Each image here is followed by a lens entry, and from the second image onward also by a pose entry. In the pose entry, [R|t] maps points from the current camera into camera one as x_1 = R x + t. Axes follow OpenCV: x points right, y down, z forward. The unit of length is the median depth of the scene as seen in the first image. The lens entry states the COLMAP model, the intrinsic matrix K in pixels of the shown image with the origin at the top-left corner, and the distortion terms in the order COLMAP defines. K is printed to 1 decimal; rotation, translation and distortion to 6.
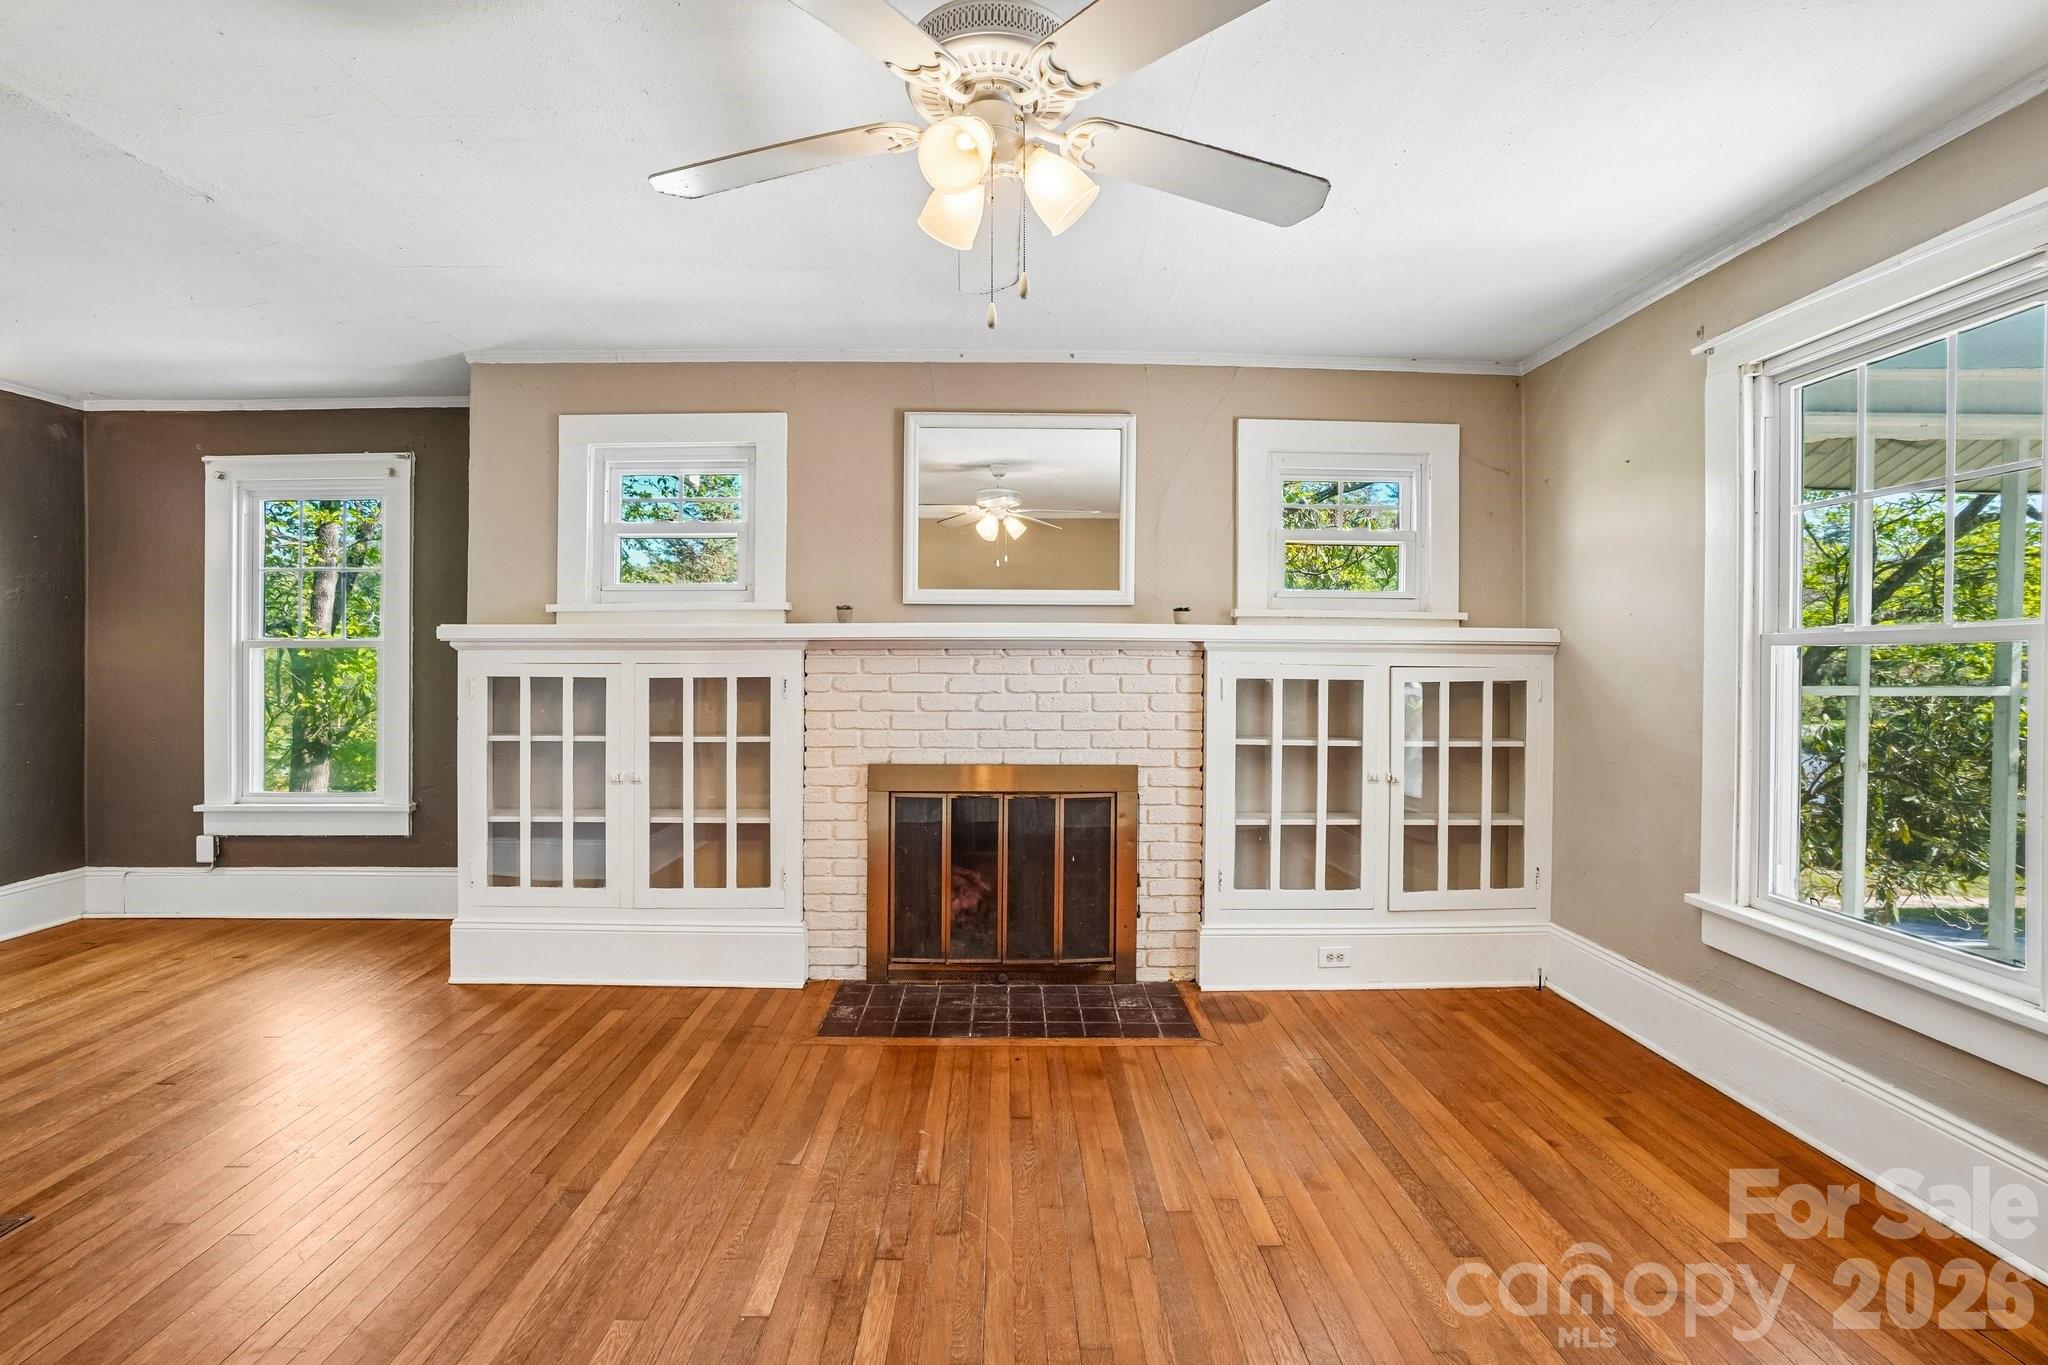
lens RADIAL K [[906.1, 0, 1023.9], [0, 906.1, 671.6], [0, 0, 1]] dist [-0.039825, 0.003370]
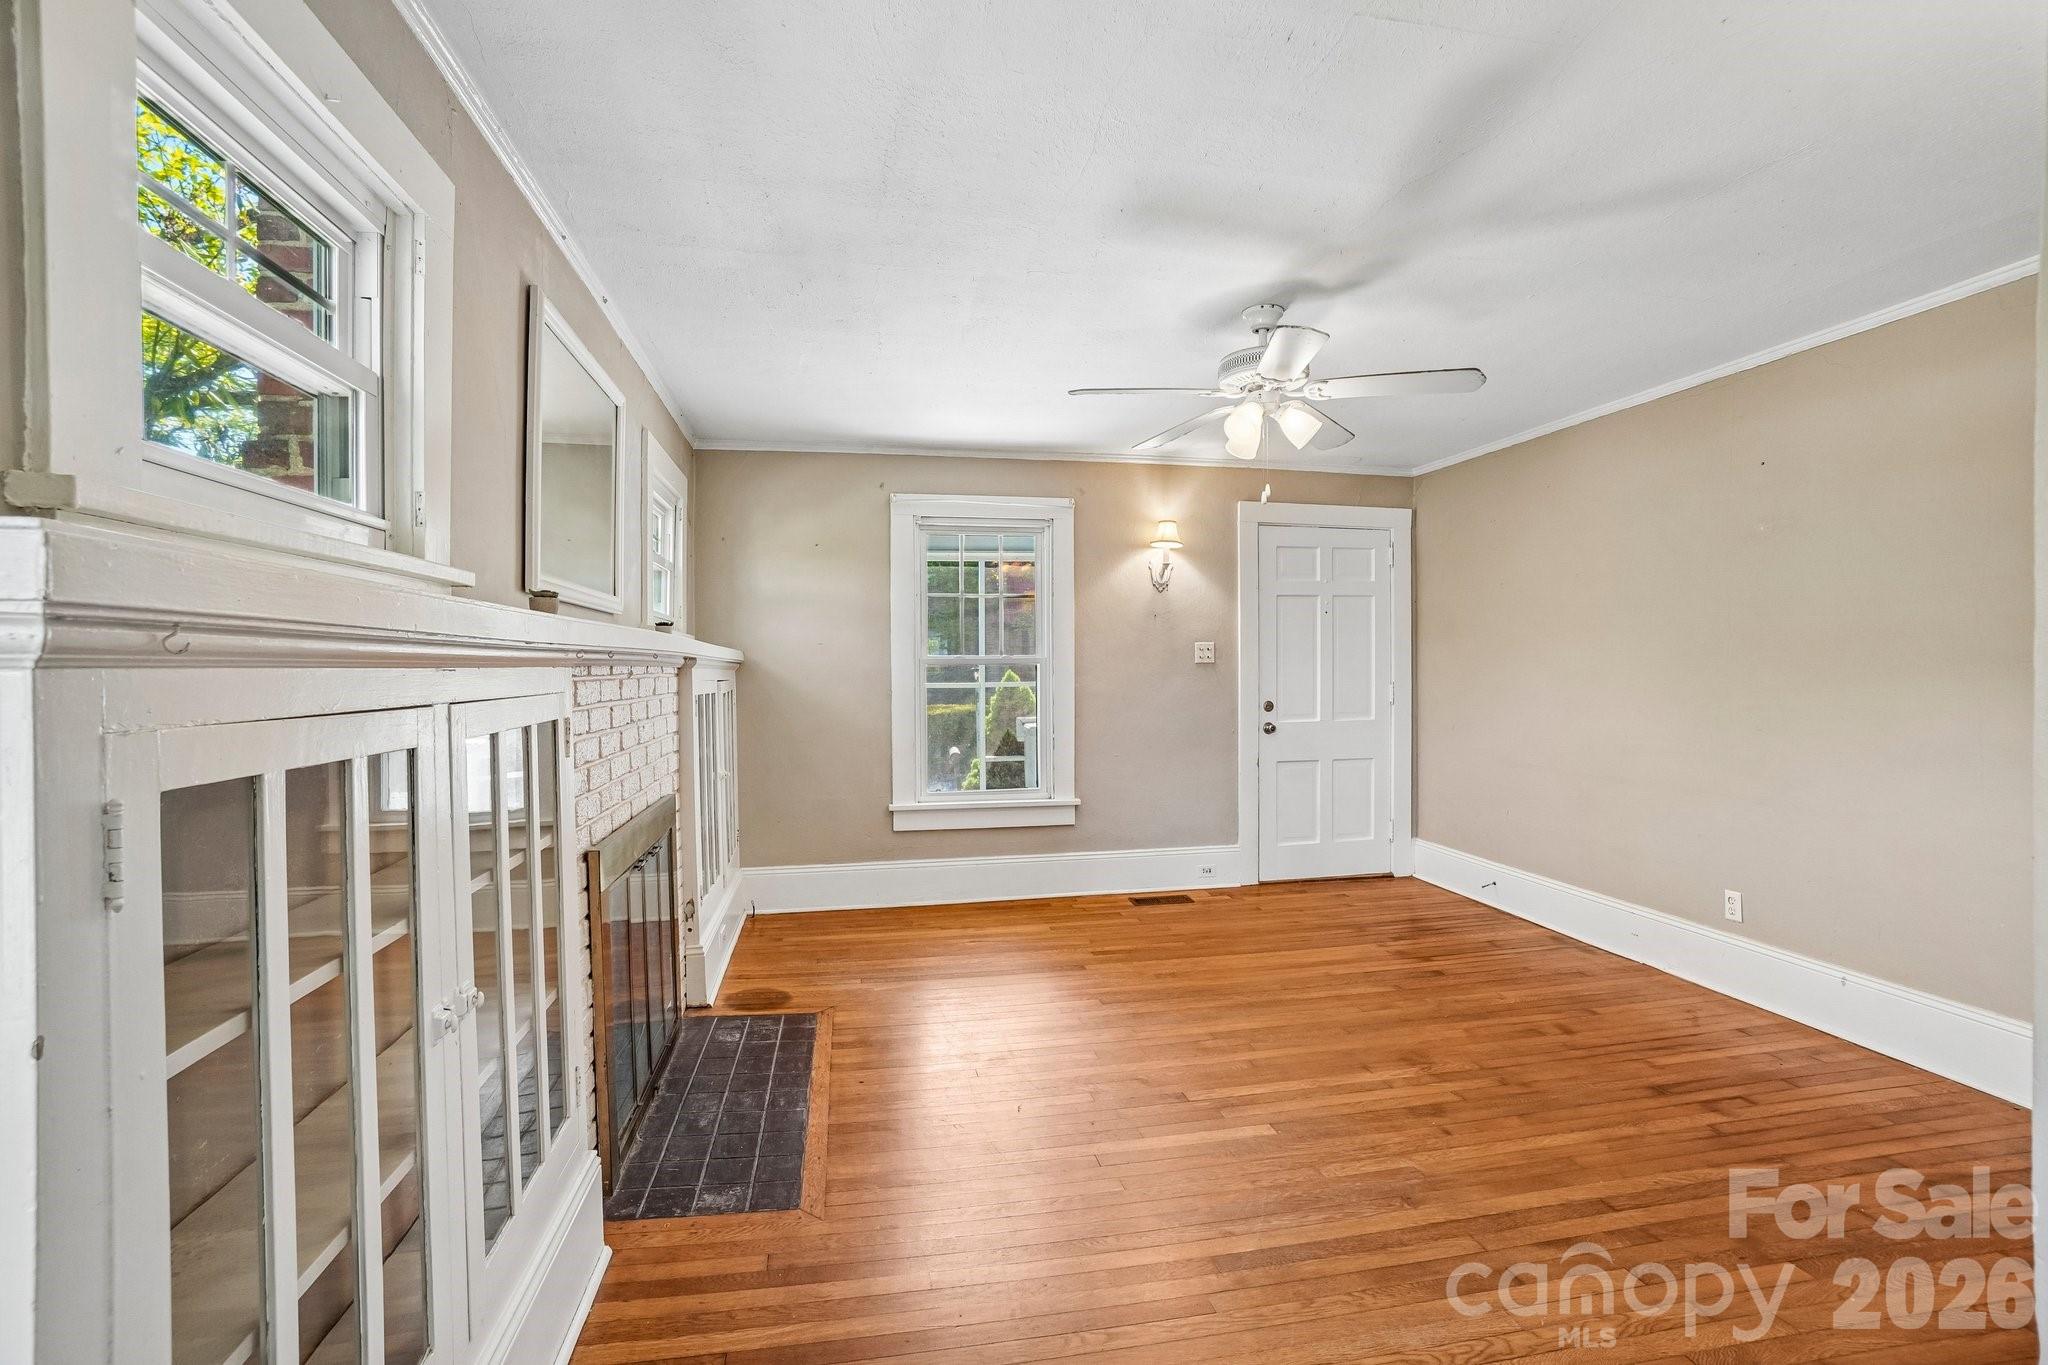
lens RADIAL K [[906.1, 0, 1018.9], [0, 906.1, 675.7], [0, 0, 1]] dist [-0.039825, 0.003370]
pose [[-0.165910, -0.010044, 0.986090, -0.857546], [0.019478, 0.999720, 0.013460, -0.020598], [-0.985949, 0.021440, -0.165668, 0.840964]]
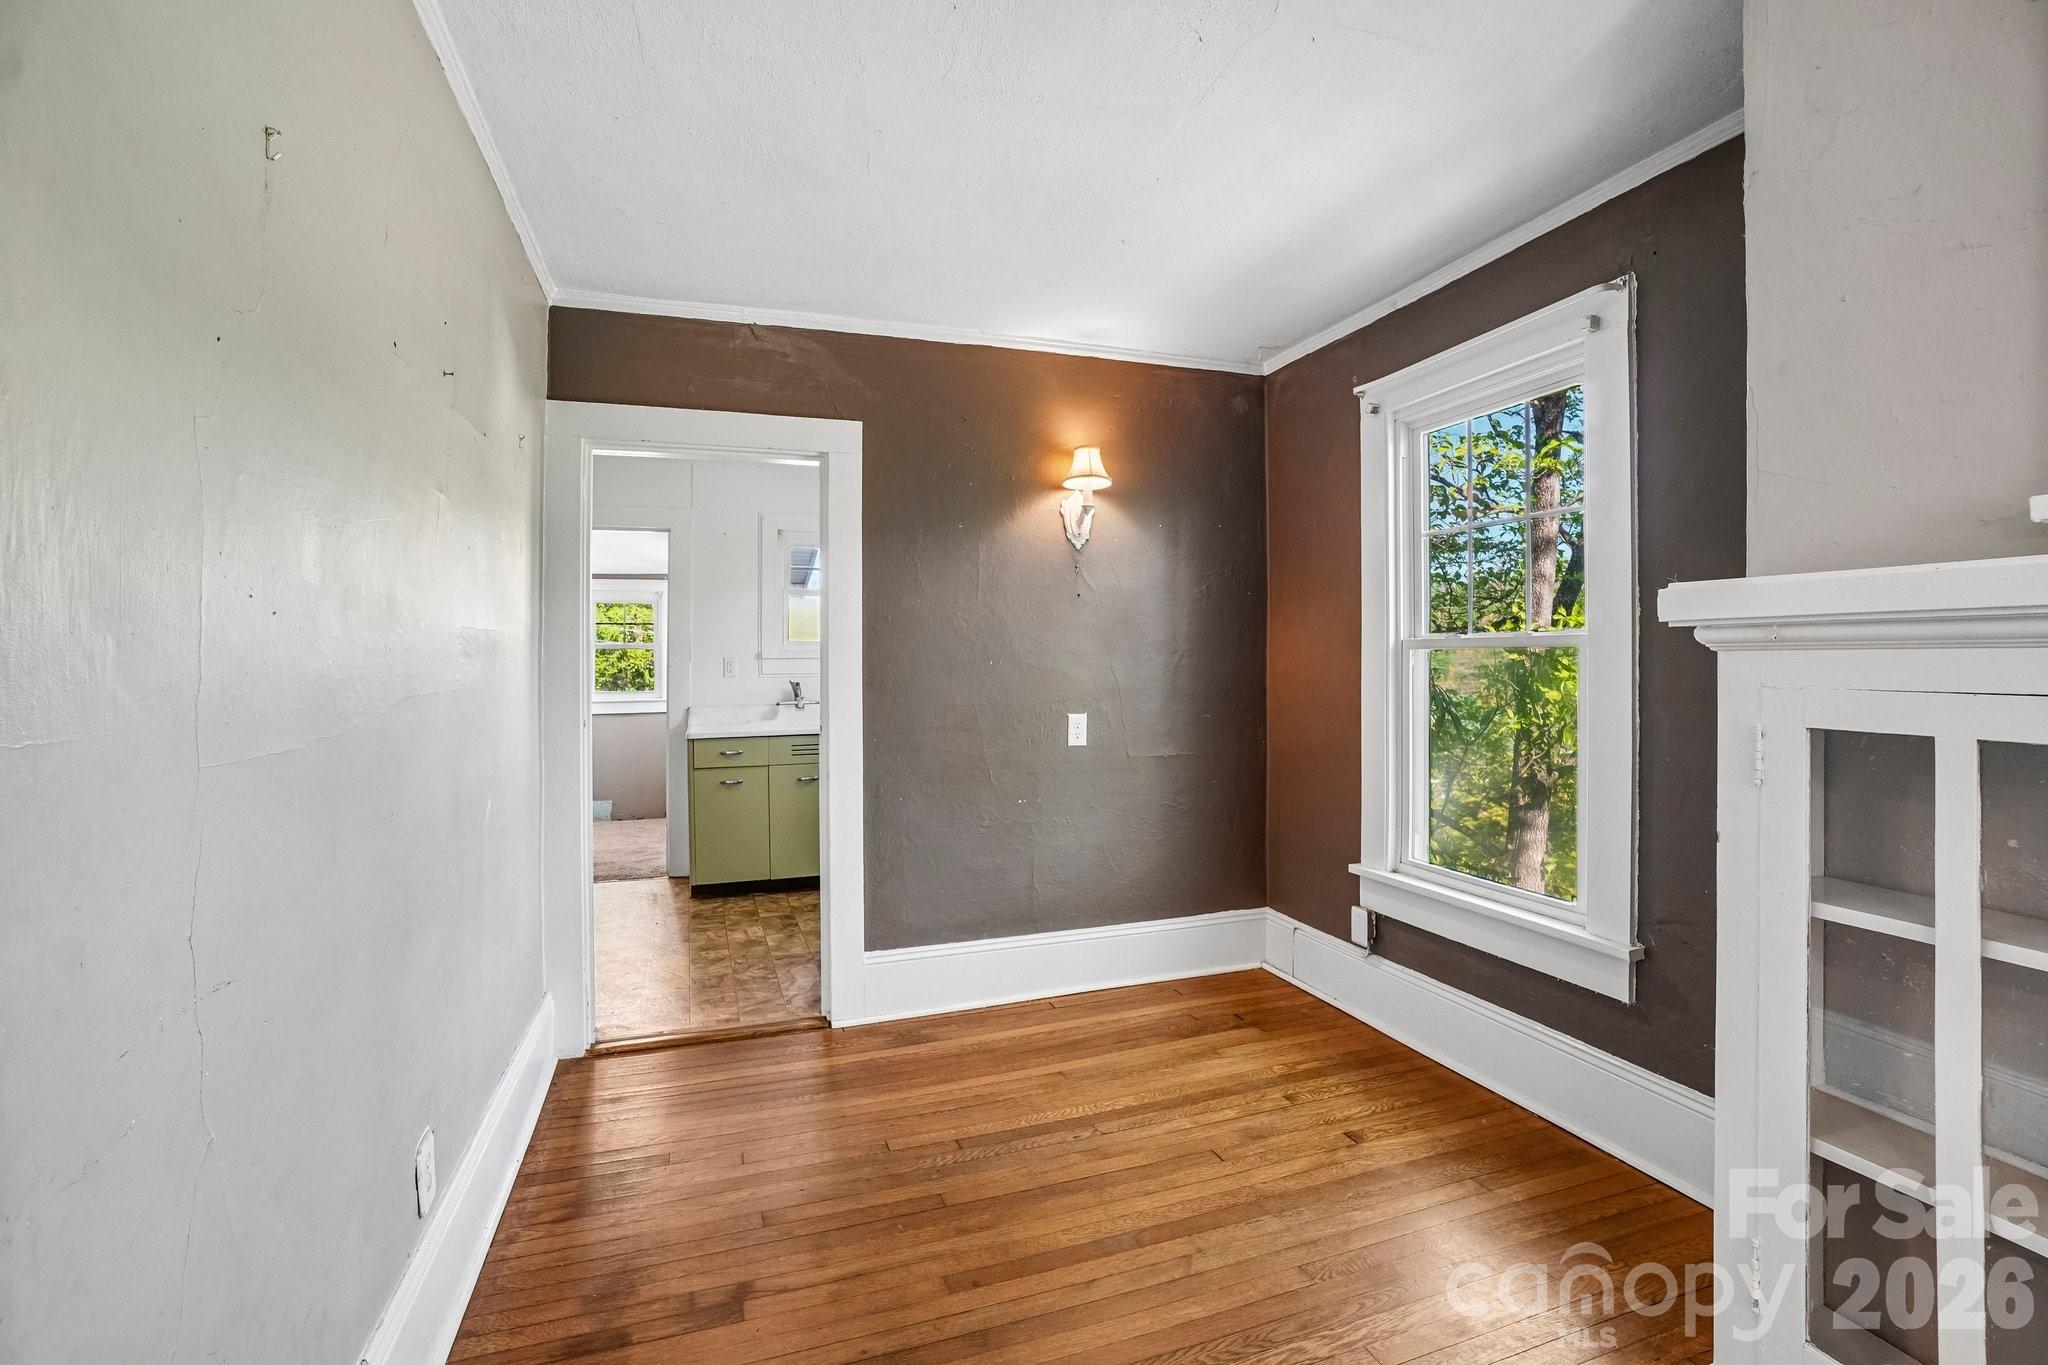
lens RADIAL K [[906.1, 0, 1061.8], [0, 906.1, 640.8], [0, 0, 1]] dist [-0.039825, 0.003370]
pose [[0.341028, -0.017299, -0.939894, -0.306325], [-0.017516, 0.999540, -0.024753, -0.011467], [0.939890, 0.024905, 0.340568, 0.495570]]
